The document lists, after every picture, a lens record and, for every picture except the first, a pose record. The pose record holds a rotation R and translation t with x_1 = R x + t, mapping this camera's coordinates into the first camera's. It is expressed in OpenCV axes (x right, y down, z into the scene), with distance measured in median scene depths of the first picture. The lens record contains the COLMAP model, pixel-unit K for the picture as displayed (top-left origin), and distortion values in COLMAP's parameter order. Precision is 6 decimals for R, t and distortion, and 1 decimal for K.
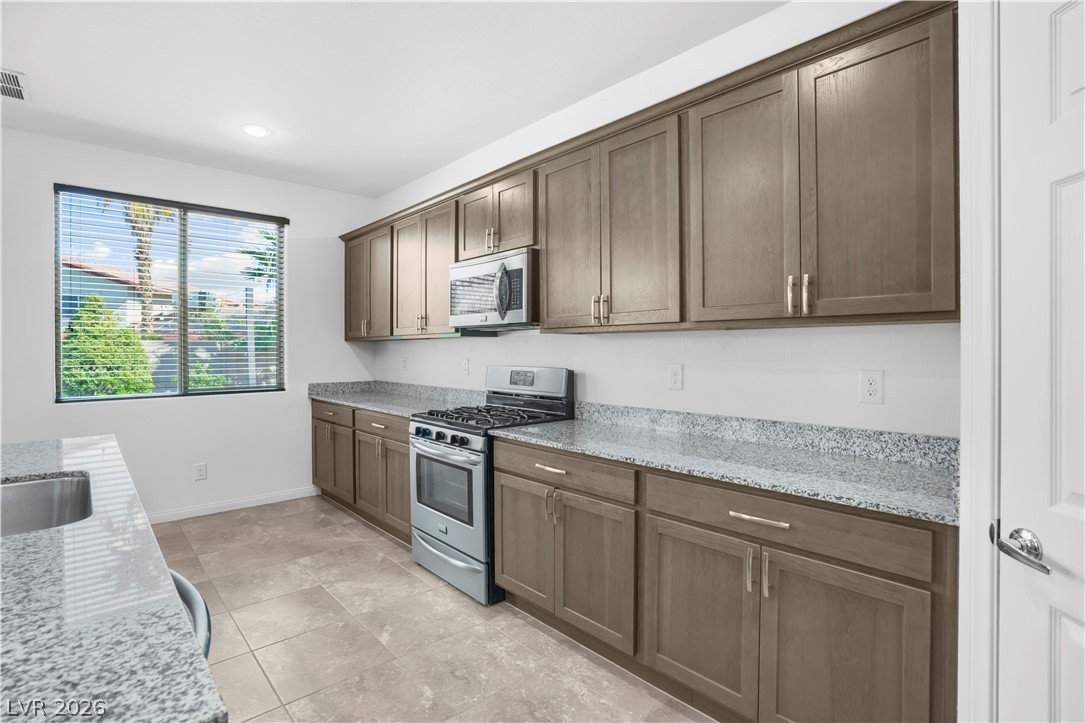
lens RADIAL K [[525.3, 0, 541.1], [0, 525.3, 356.8], [0, 0, 1]] dist [-0.043945, 0.017667]
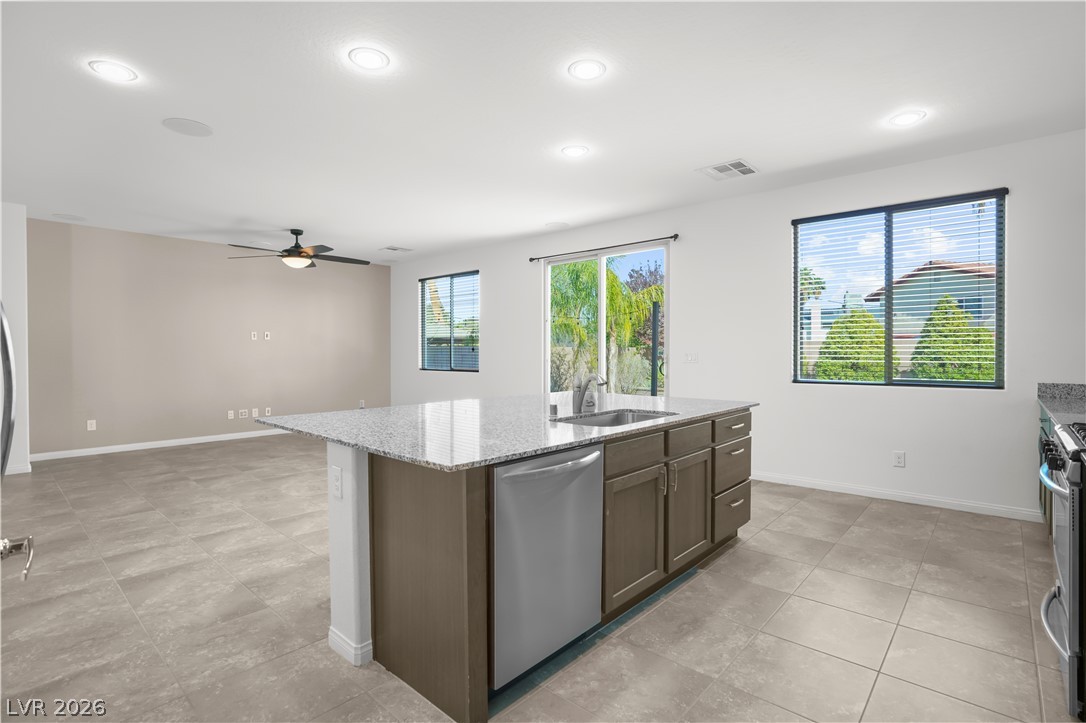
lens RADIAL K [[525.8, 0, 541.6], [0, 525.8, 356.8], [0, 0, 1]] dist [-0.043945, 0.017667]
pose [[0.104360, 0.010631, -0.994483, 0.364852], [-0.013302, 0.999868, 0.009293, 0.019013], [0.994451, 0.012258, 0.104488, 0.204856]]
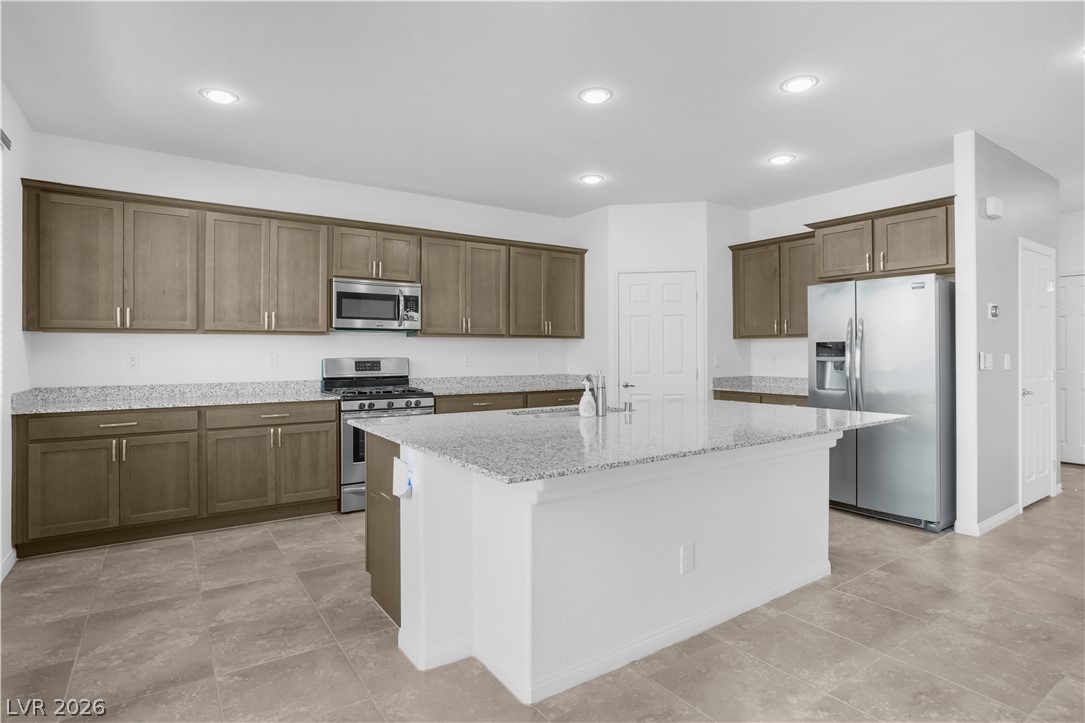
lens RADIAL K [[553.7, 0, 542.5], [0, 553.7, 361.5], [0, 0, 1]] dist [-0.029869, -0.000169]
pose [[0.127279, -0.013506, 0.991775, -1.427155], [0.015790, 0.999808, 0.011589, 0.018435], [-0.991741, 0.014185, 0.127468, 0.337386]]
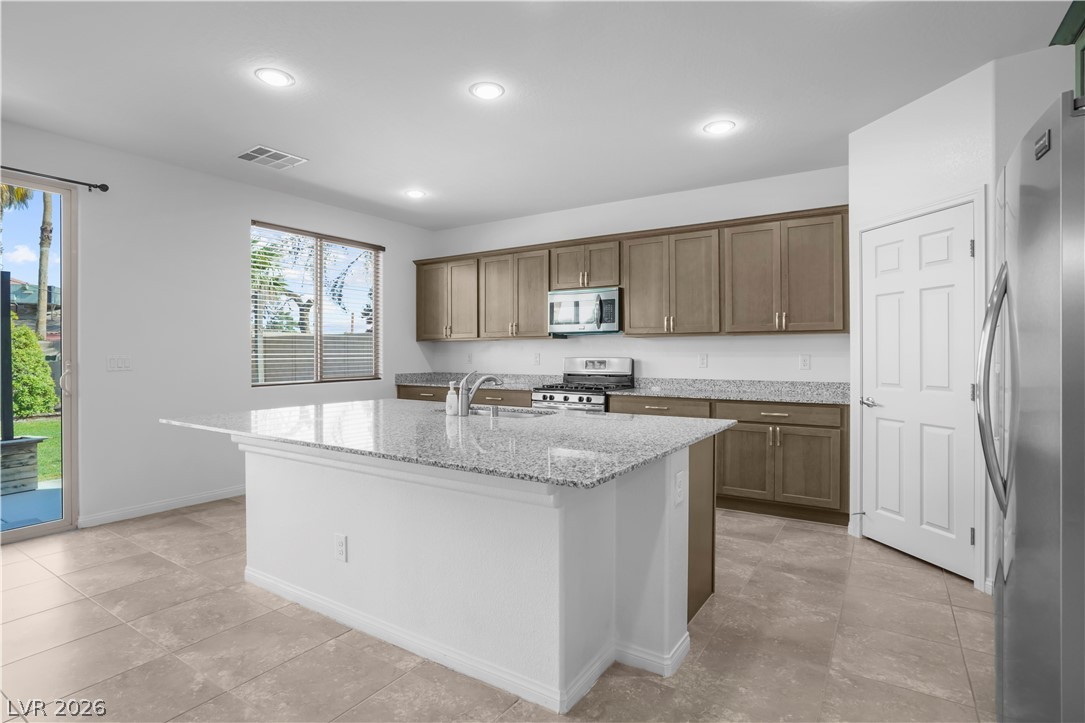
lens RADIAL K [[549.3, 0, 543.8], [0, 549.3, 357.2], [0, 0, 1]] dist [-0.030310, 0.001122]
pose [[0.964011, -0.000098, 0.265864, -0.620718], [0.002845, 0.999946, -0.009946, 0.032889], [-0.265849, 0.010344, 0.963959, -0.561647]]
